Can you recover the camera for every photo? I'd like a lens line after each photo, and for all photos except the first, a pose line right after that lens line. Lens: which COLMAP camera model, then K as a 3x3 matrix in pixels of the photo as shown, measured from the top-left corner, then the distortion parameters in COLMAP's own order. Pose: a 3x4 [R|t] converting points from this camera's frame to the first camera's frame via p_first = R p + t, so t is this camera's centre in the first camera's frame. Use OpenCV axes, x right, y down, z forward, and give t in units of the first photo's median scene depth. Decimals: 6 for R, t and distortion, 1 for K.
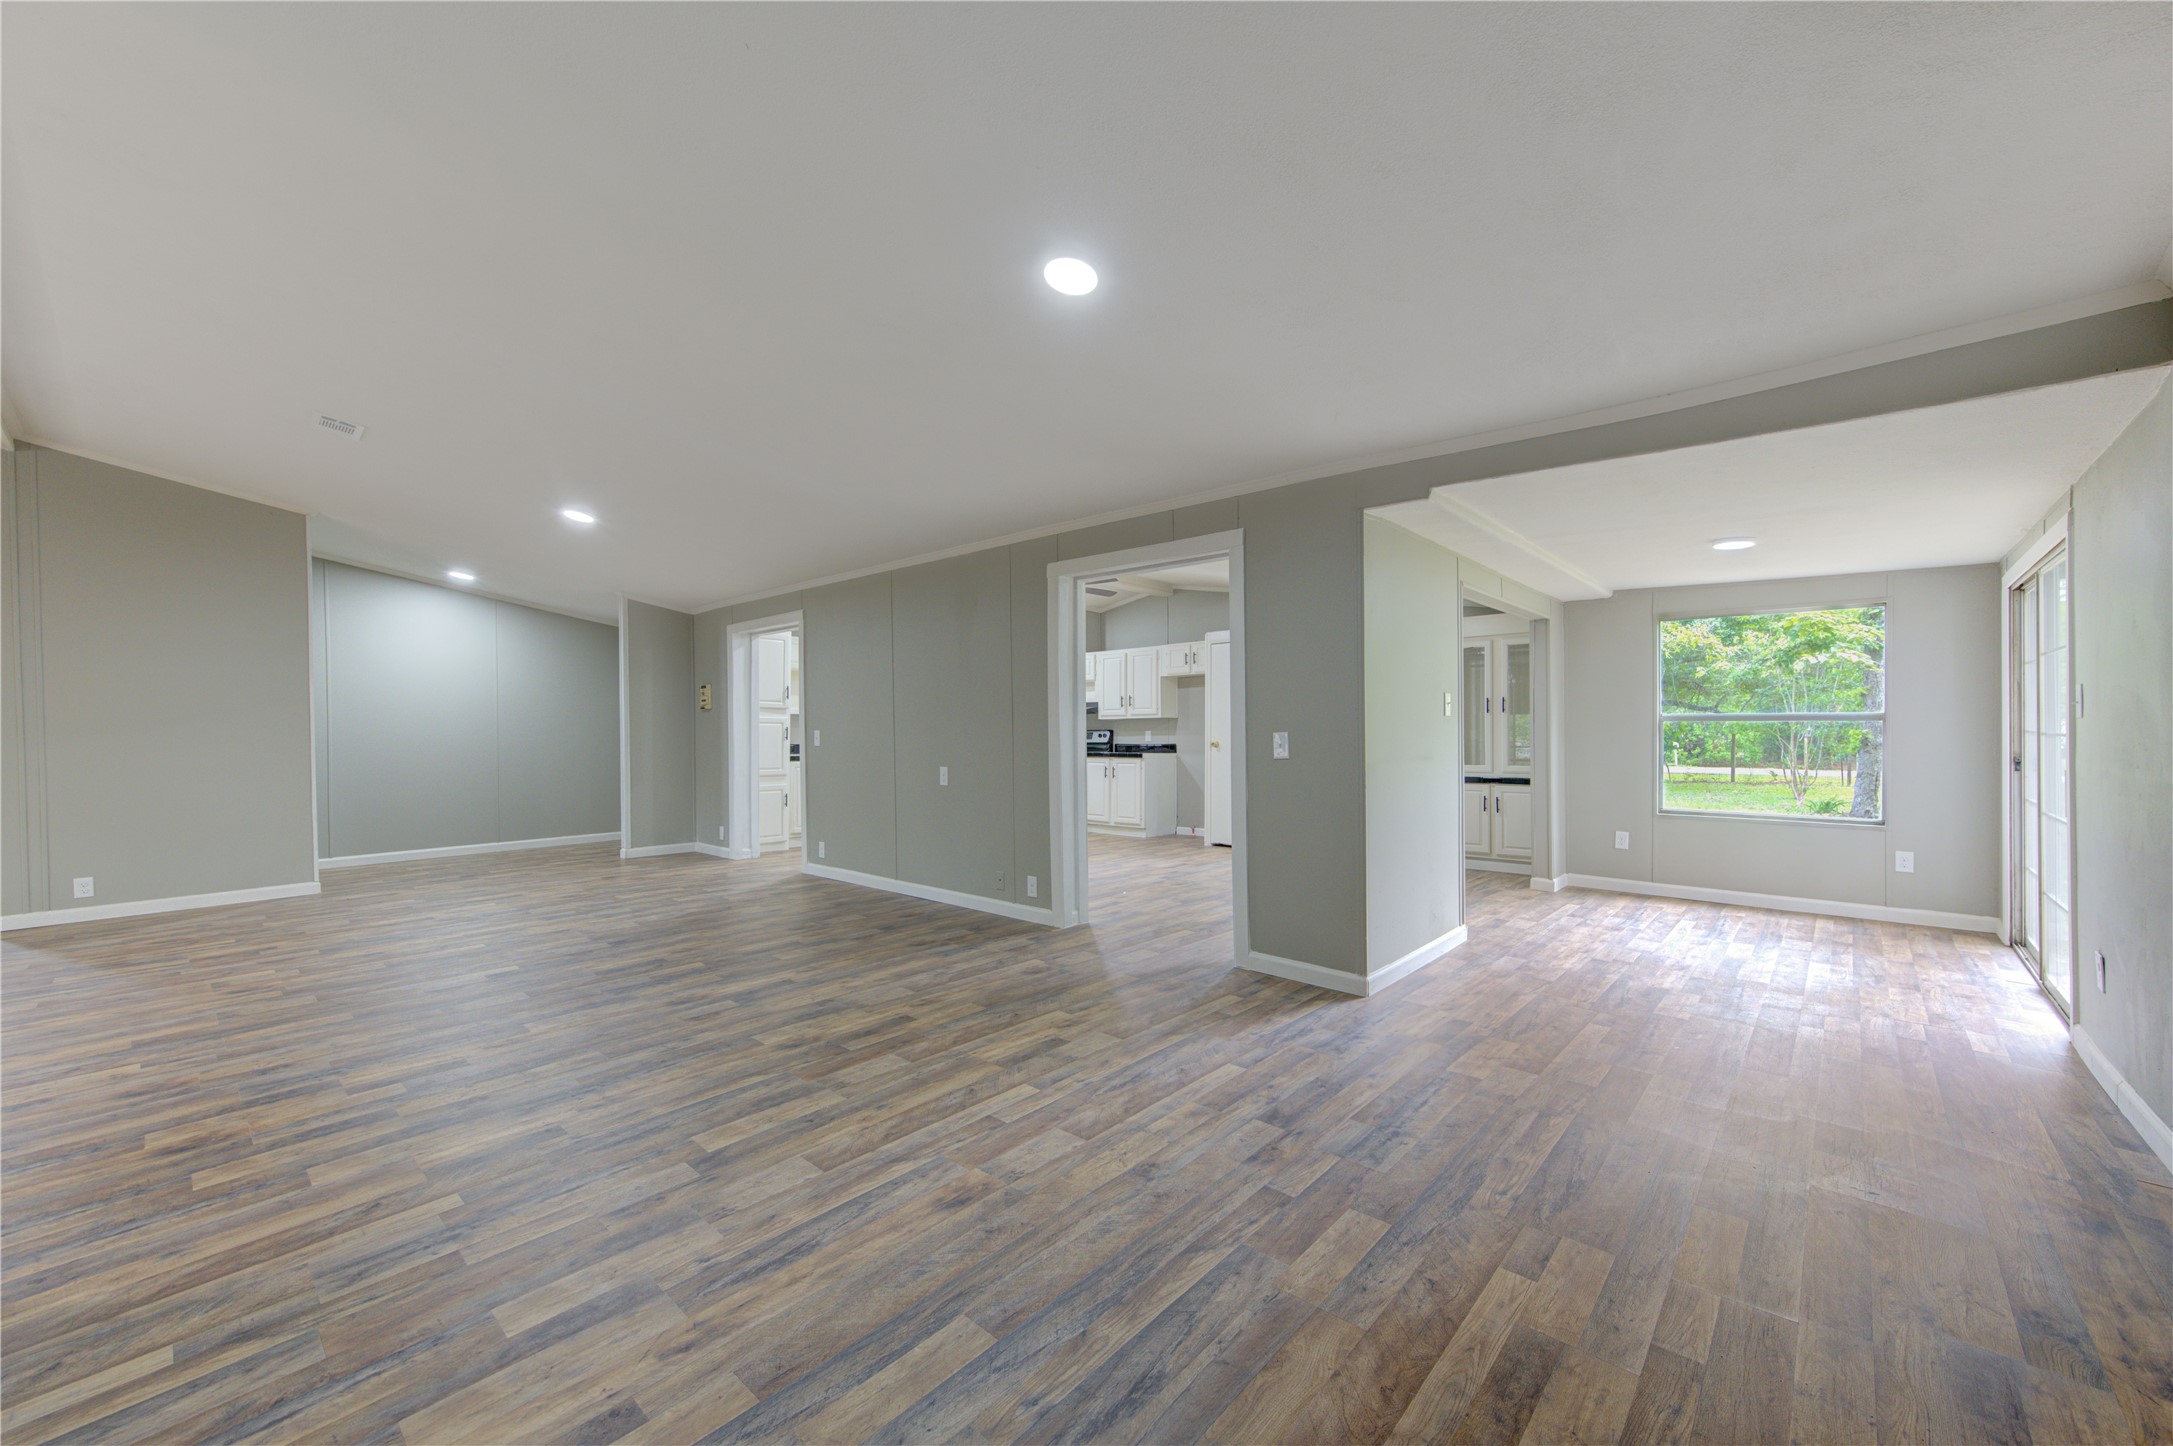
lens RADIAL K [[866.9, 0, 1096.9], [0, 866.9, 732.1], [0, 0, 1]] dist [0.011733, -0.001925]
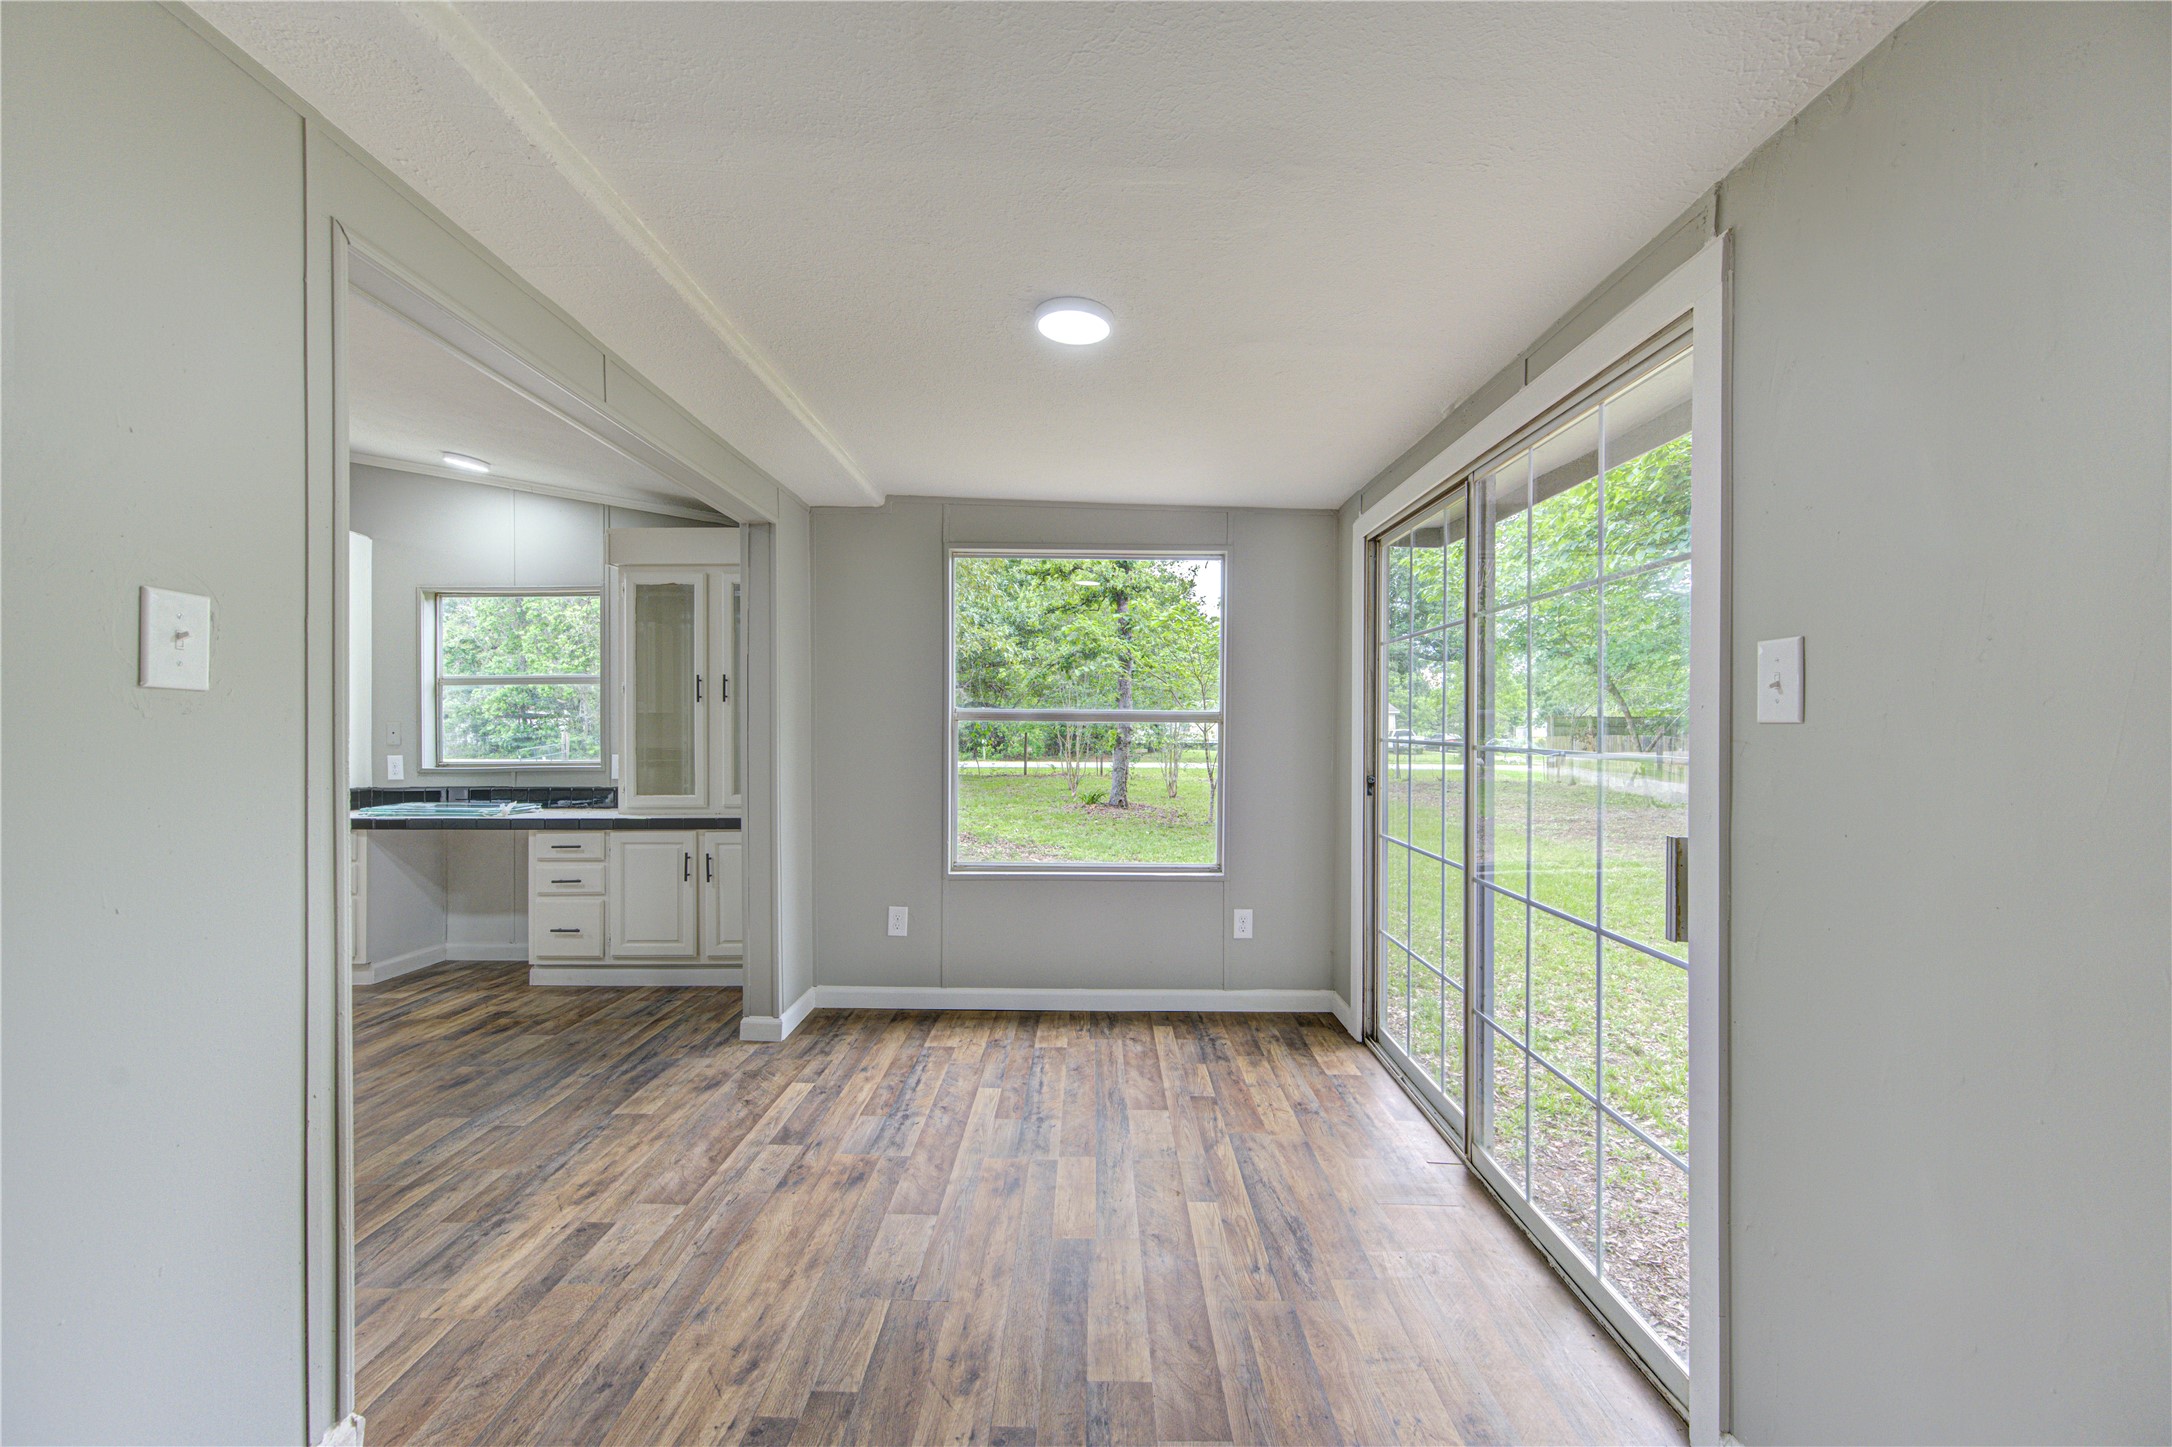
lens RADIAL K [[870.1, 0, 1106.7], [0, 870.1, 730.4], [0, 0, 1]] dist [0.004542, -0.000384]
pose [[0.747728, 0.003288, 0.663997, 0.282360], [-0.004812, 0.999988, 0.000468, -0.005730], [-0.663988, -0.003545, 0.747735, 0.415086]]
